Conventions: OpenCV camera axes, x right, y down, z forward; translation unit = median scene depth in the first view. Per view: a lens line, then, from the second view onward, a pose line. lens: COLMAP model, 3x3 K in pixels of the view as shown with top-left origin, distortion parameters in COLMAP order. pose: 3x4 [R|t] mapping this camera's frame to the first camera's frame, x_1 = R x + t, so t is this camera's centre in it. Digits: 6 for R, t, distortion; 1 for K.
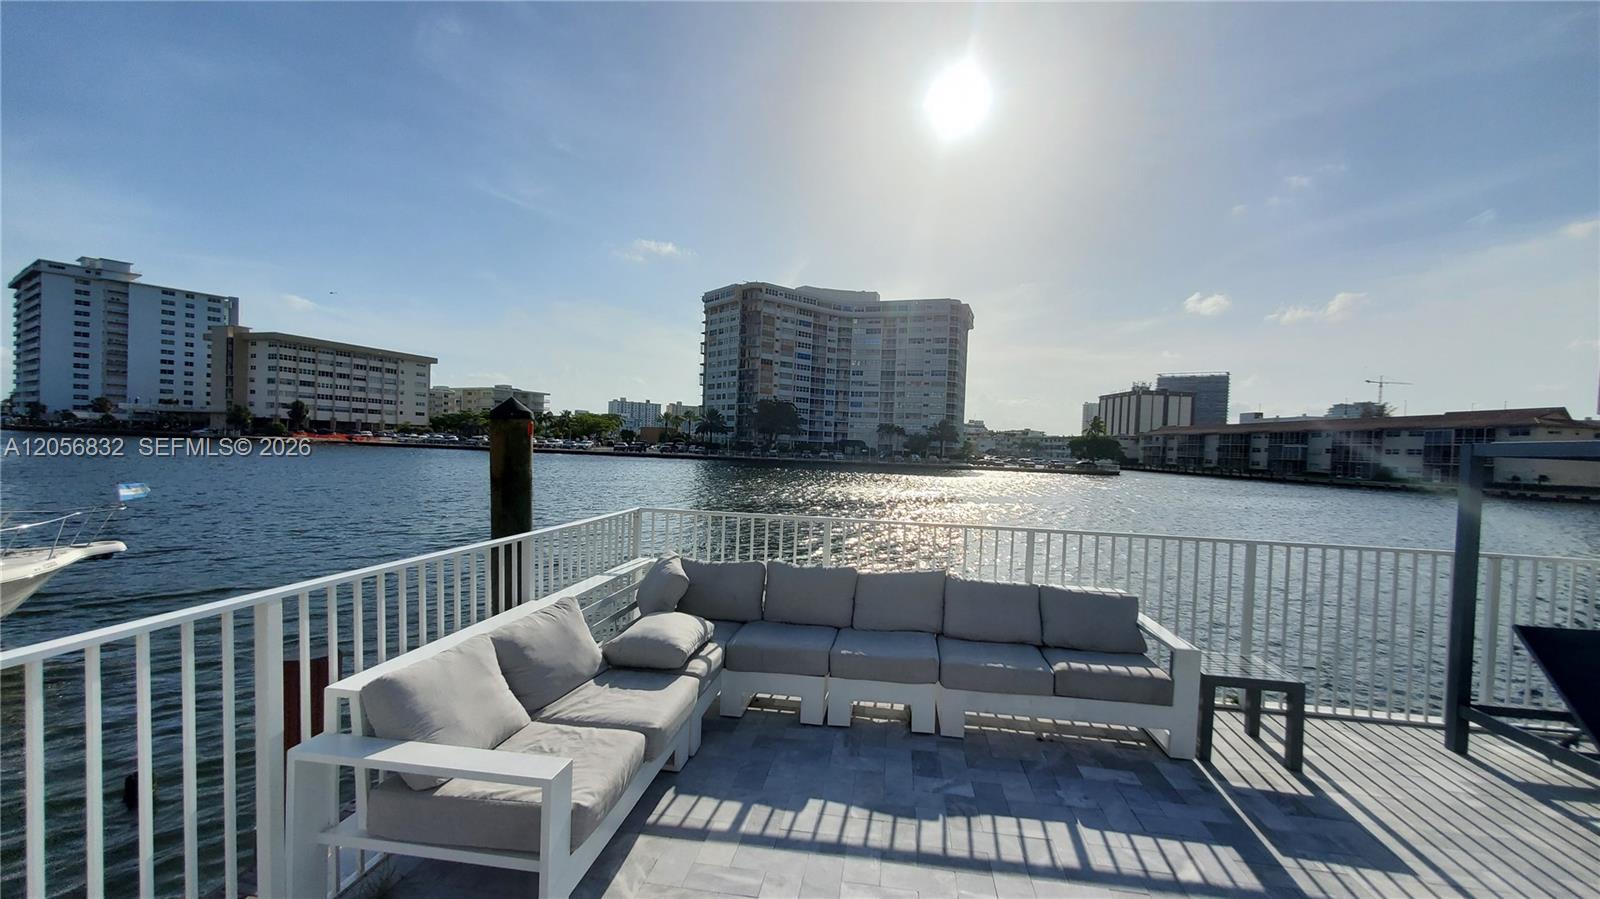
lens RADIAL K [[632.3, 0, 799.3], [0, 632.3, 453.5], [0, 0, 1]] dist [-0.000878, -0.000993]
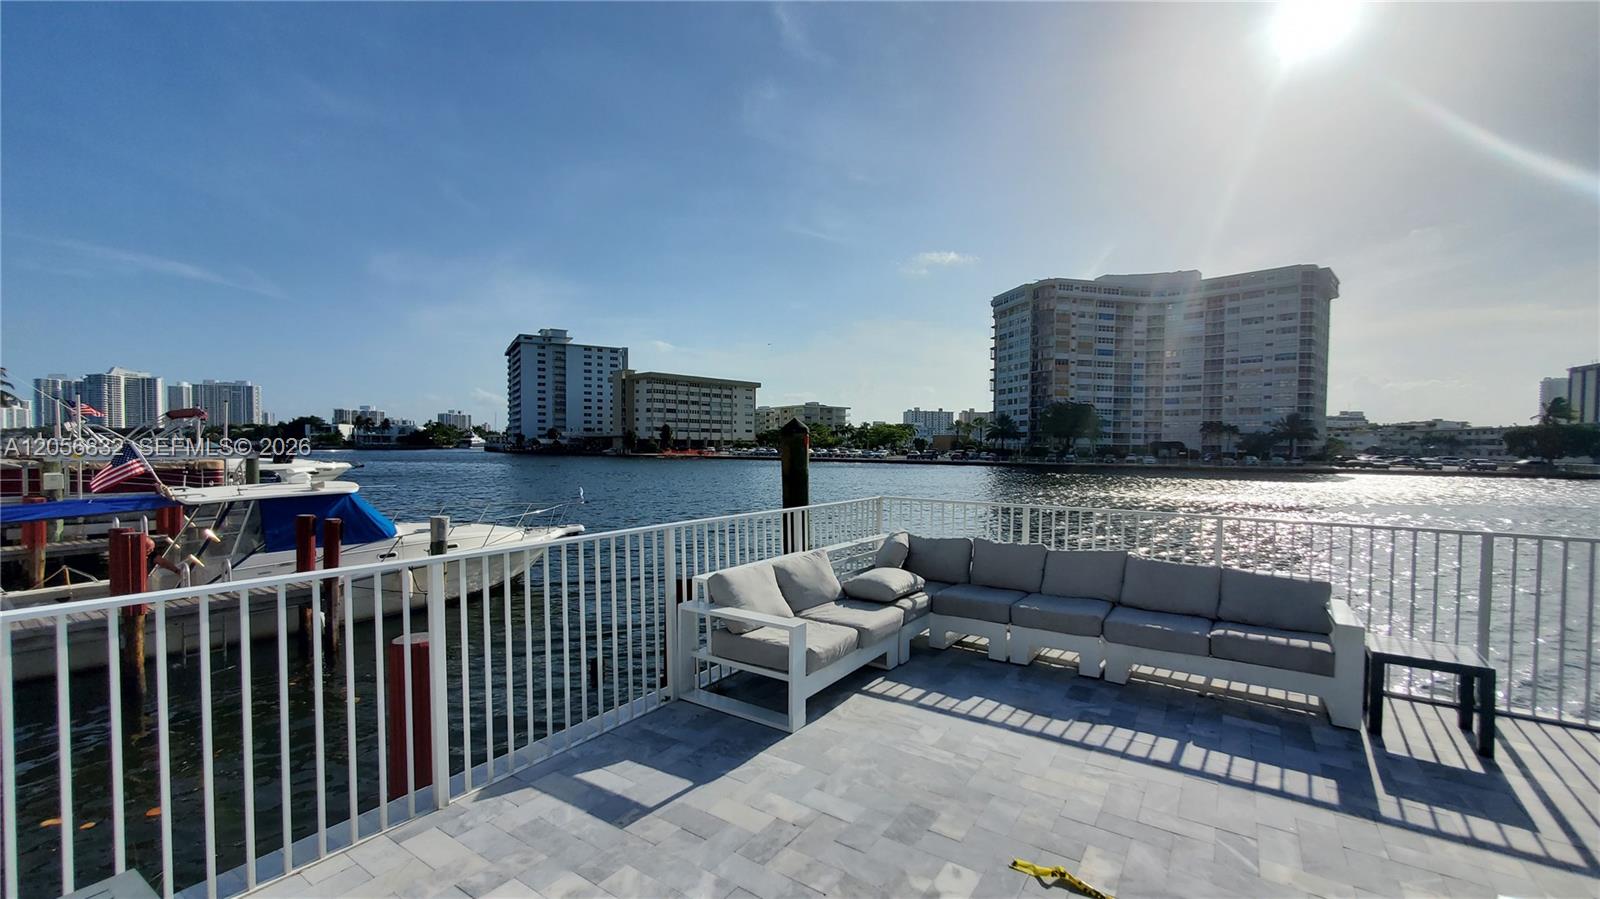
lens RADIAL K [[632.3, 0, 791.3], [0, 632.3, 454.3], [0, 0, 1]] dist [-0.000878, -0.000993]
pose [[0.889119, -0.022987, -0.457099, 0.104849], [0.017678, 0.999717, -0.015888, 0.008176], [0.457335, 0.006046, 0.889274, -0.149207]]
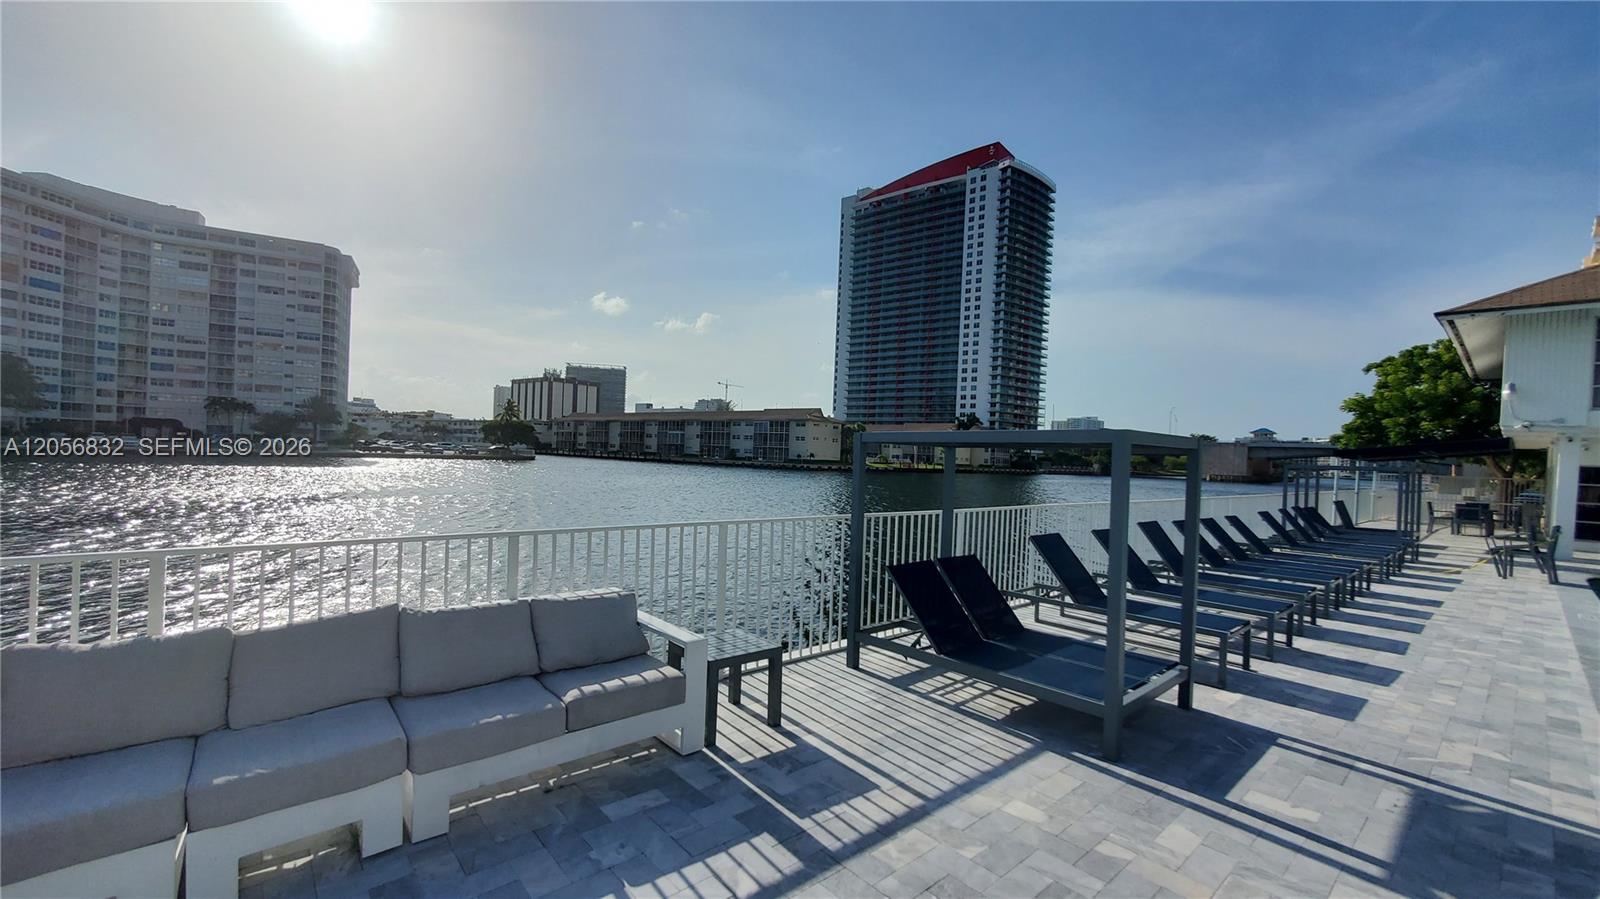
lens RADIAL K [[632.3, 0, 796.1], [0, 632.3, 452.3], [0, 0, 1]] dist [-0.000878, -0.000993]
pose [[0.636710, -0.016180, 0.770933, -0.015975], [-0.001631, 0.999749, 0.022329, -0.002023], [-0.771101, -0.015474, 0.636524, 0.098570]]
